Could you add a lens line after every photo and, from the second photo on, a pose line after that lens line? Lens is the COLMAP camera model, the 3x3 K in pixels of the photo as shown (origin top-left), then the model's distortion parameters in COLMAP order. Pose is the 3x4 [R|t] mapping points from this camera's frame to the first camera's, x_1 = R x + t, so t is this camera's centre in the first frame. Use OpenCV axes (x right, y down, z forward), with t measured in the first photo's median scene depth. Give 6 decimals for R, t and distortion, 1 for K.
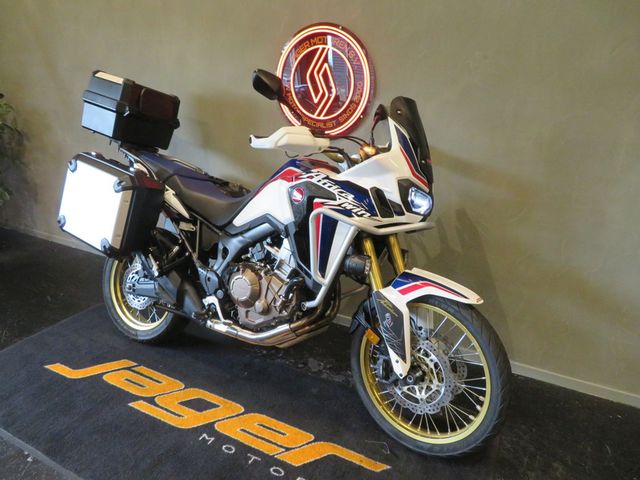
lens RADIAL K [[459.3, 0, 320.1], [0, 459.3, 242.0], [0, 0, 1]] dist [-0.010240, 0.006935]
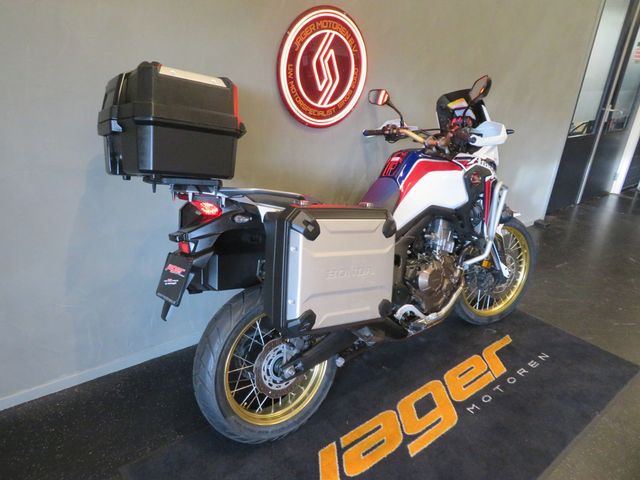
lens RADIAL K [[459.3, 0, 319.8], [0, 459.3, 237.9], [0, 0, 1]] dist [-0.010240, 0.006935]
pose [[0.393312, -0.357899, 0.846885, -1.143815], [0.247983, 0.928280, 0.277129, -0.350804], [-0.885330, 0.101015, 0.453857, 0.741036]]
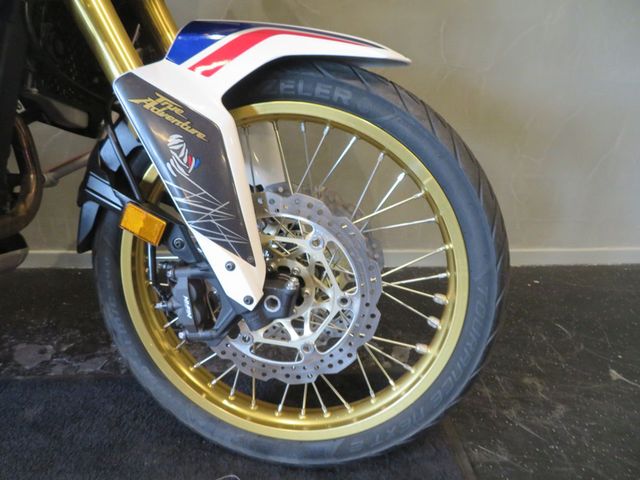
lens RADIAL K [[459.3, 0, 319.0], [0, 459.3, 239.9], [0, 0, 1]] dist [-0.010240, 0.006935]
pose [[0.862615, -0.213542, 0.458579, 0.060794], [0.173584, 0.976443, 0.128168, 0.181278], [-0.475145, -0.030957, 0.879363, 0.576321]]
